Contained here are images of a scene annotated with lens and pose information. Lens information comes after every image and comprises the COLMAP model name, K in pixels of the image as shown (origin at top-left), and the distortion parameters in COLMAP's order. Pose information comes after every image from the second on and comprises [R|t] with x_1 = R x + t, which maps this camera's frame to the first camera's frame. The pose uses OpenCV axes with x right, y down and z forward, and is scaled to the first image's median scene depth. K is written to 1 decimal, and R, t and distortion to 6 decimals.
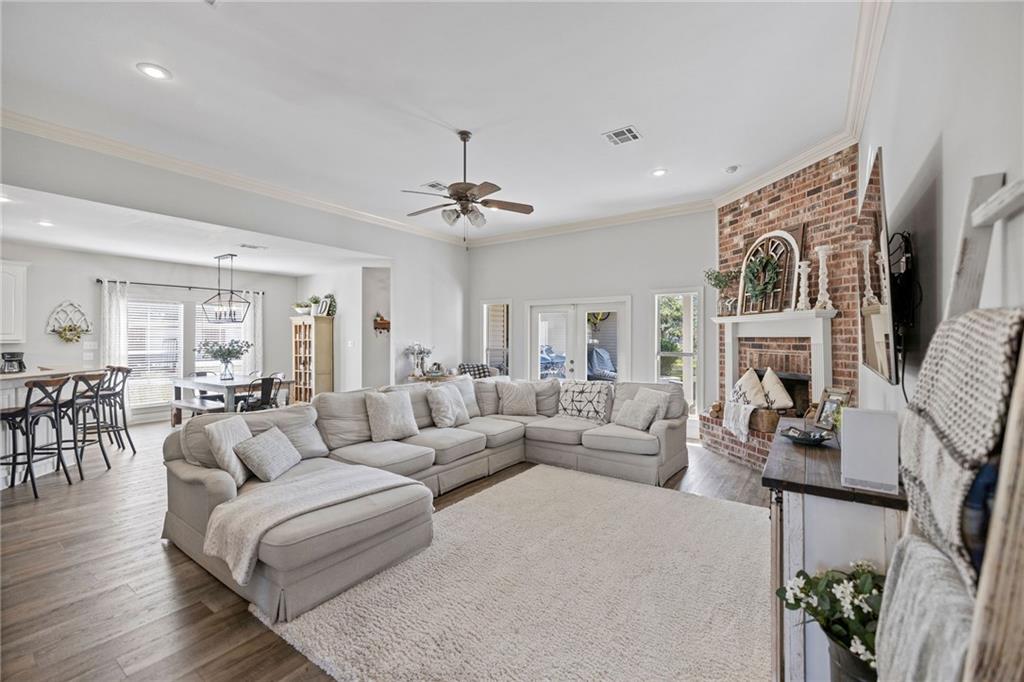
lens RADIAL K [[427.9, 0, 513.3], [0, 427.9, 335.8], [0, 0, 1]] dist [-0.001077, -0.000476]
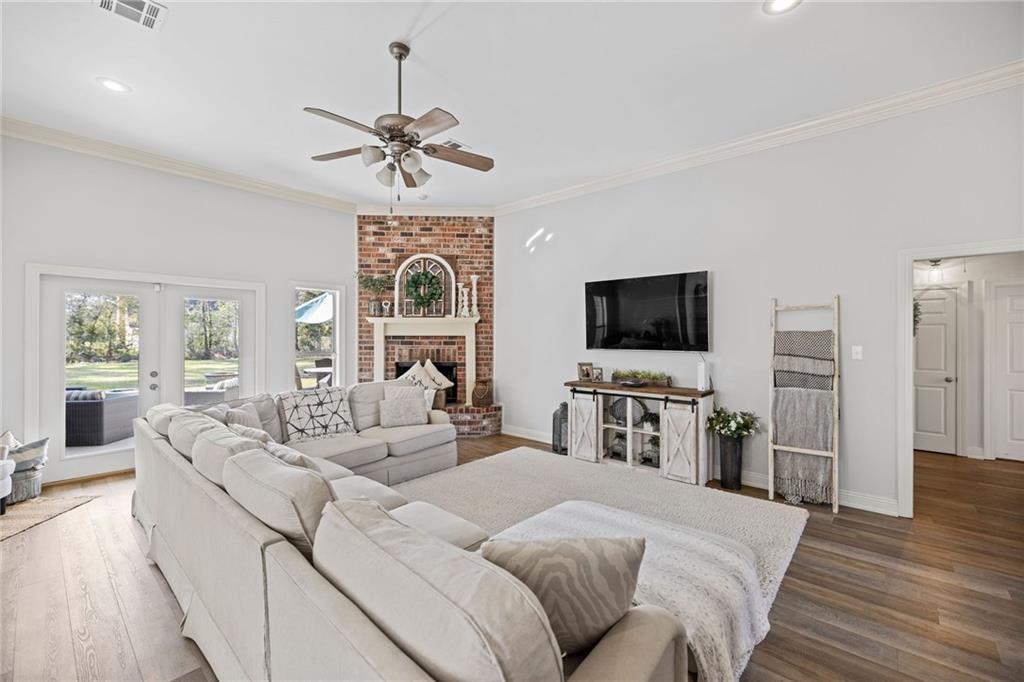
lens RADIAL K [[427.9, 0, 513.3], [0, 427.9, 335.8], [0, 0, 1]] dist [-0.001077, -0.000476]
pose [[0.106486, 0.000319, 0.994314, -0.659393], [-0.005805, 0.999983, 0.000300, 0.001509], [-0.994297, -0.005804, 0.106486, 0.610428]]
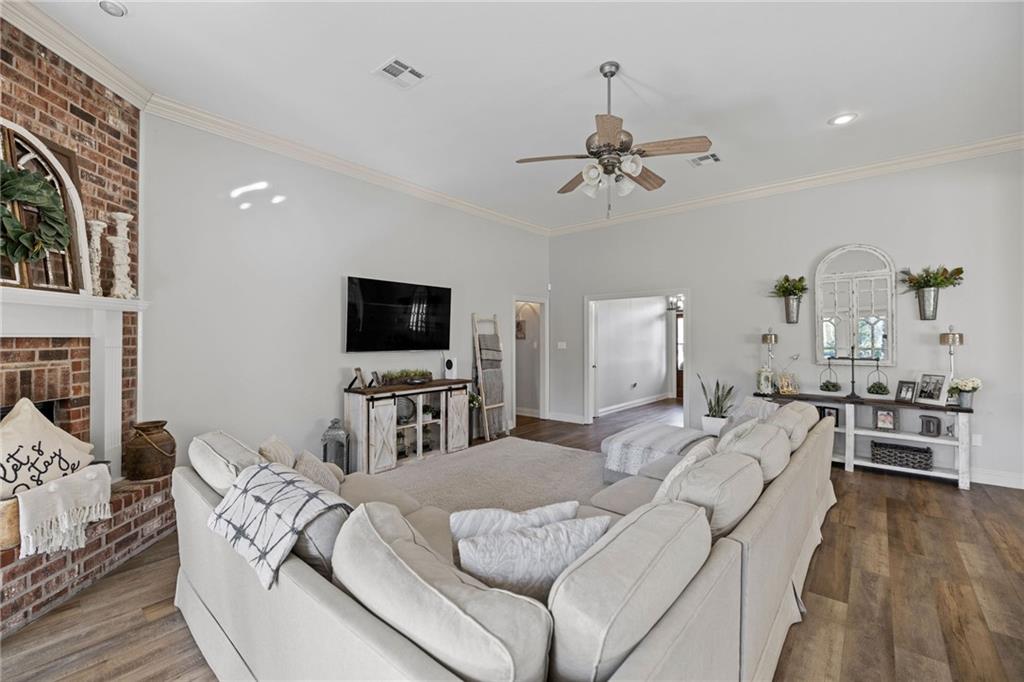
lens RADIAL K [[427.9, 0, 513.3], [0, 427.9, 335.8], [0, 0, 1]] dist [-0.001077, -0.000476]
pose [[-0.996023, -0.000115, 0.089091, -0.009717], [-0.000806, 0.999970, -0.007718, 0.004482], [-0.089088, -0.007759, -0.995994, 1.447290]]
